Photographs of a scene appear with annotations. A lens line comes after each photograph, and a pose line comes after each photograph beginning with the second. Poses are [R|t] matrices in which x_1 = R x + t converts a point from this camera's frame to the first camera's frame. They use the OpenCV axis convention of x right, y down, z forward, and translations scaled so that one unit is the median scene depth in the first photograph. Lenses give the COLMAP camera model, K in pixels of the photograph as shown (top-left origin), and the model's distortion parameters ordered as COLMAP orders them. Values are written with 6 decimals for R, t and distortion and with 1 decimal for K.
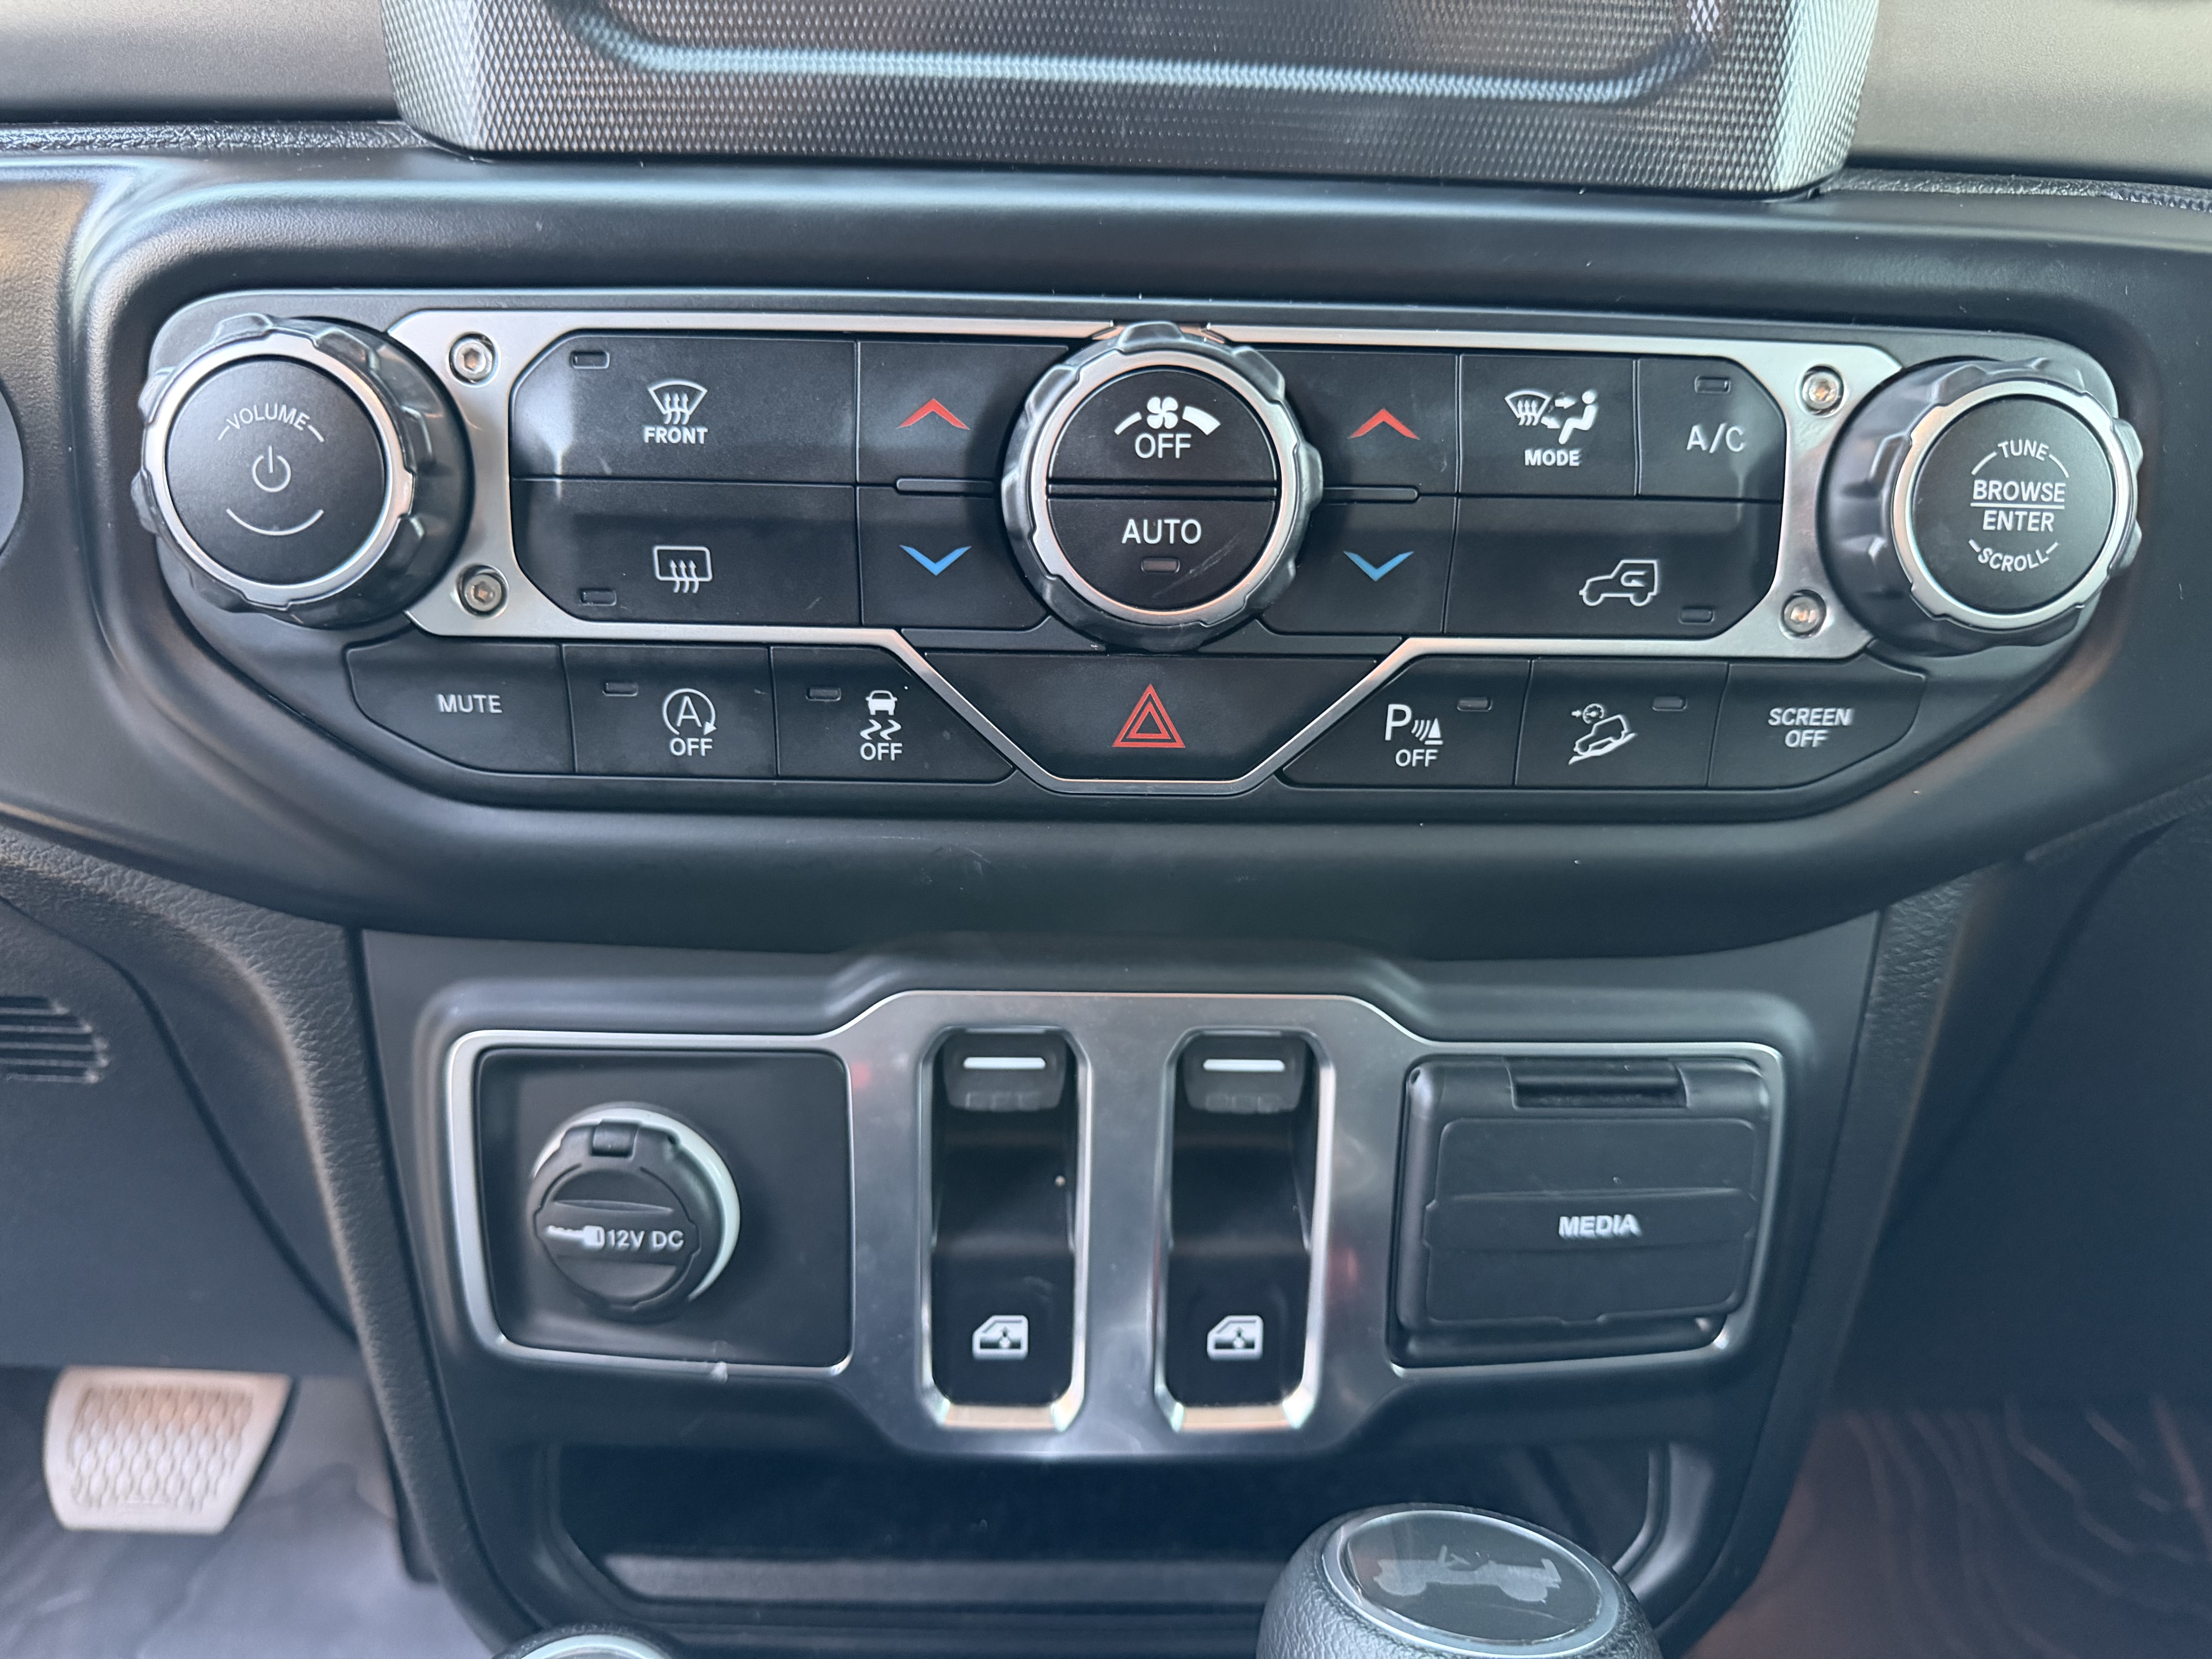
lens RADIAL K [[1578.9, 0, 1111.9], [0, 1578.9, 828.5], [0, 0, 1]] dist [0.001104, -0.011604]
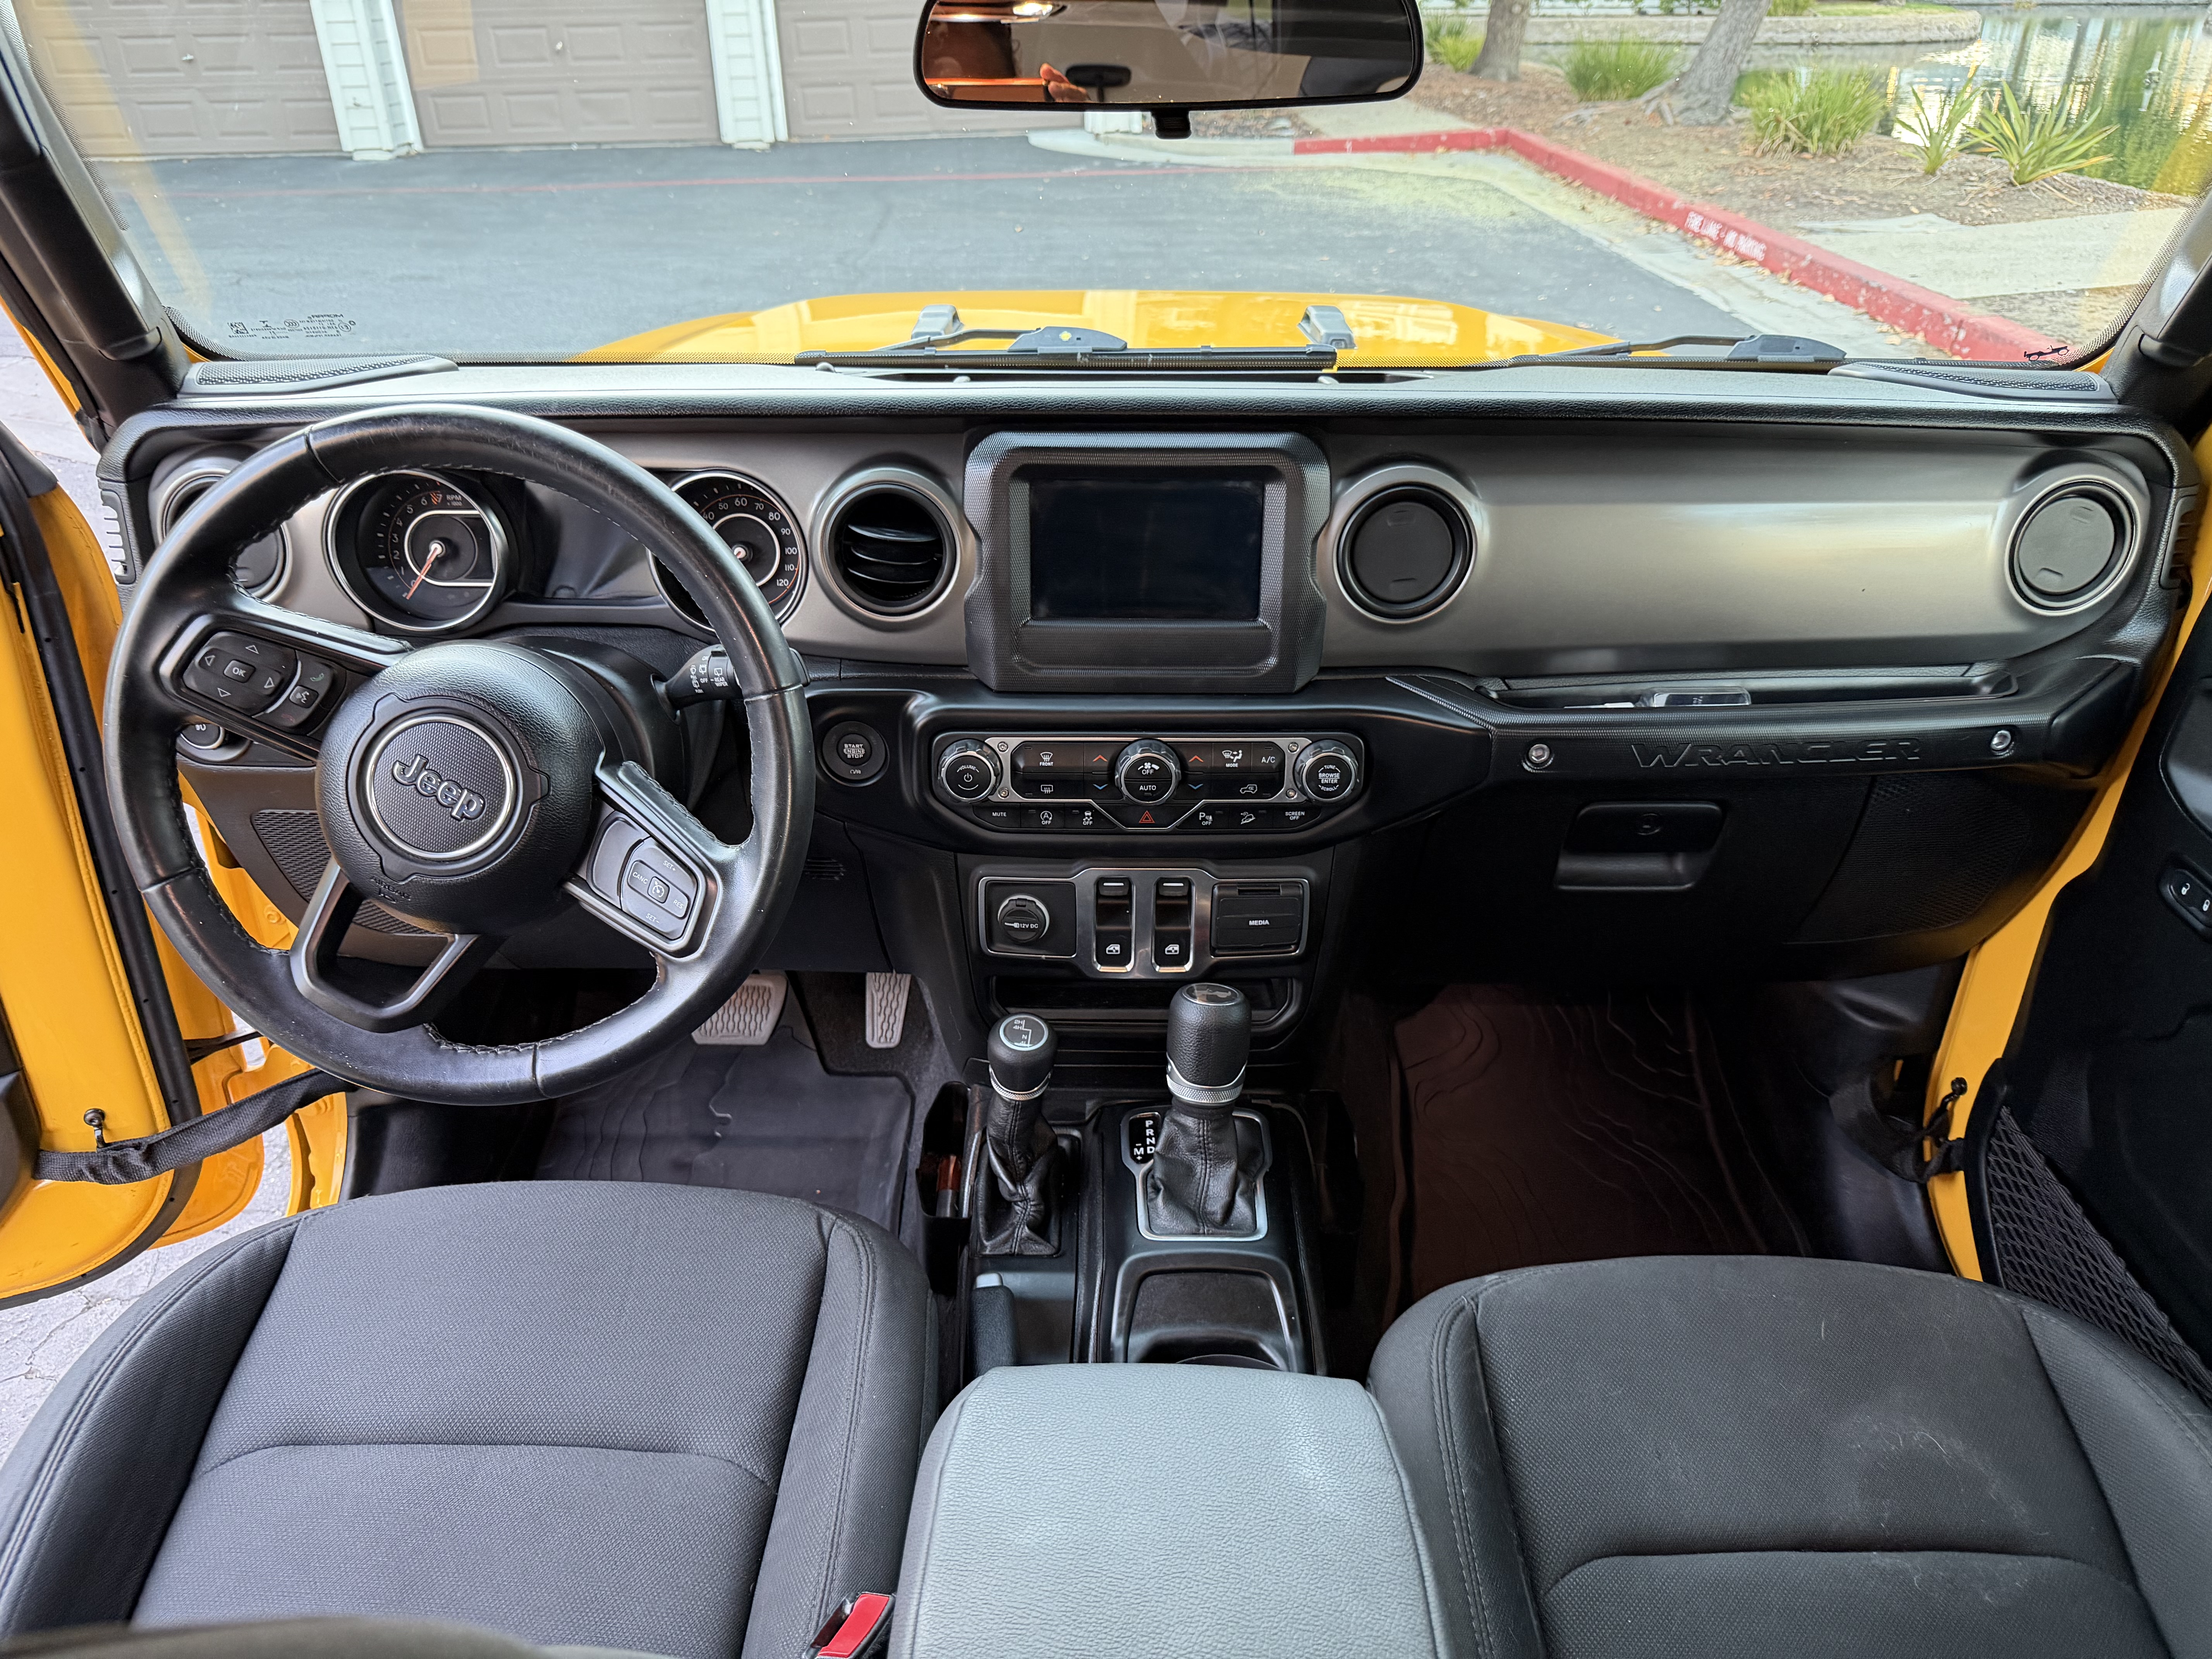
lens RADIAL K [[1578.9, 0, 1100.5], [0, 1578.9, 826.8], [0, 0, 1]] dist [0.001104, -0.011604]
pose [[0.998887, -0.001526, -0.047151, 0.091429], [0.010829, 0.980208, 0.197676, -0.816864], [0.045916, -0.197966, 0.979133, -3.015180]]
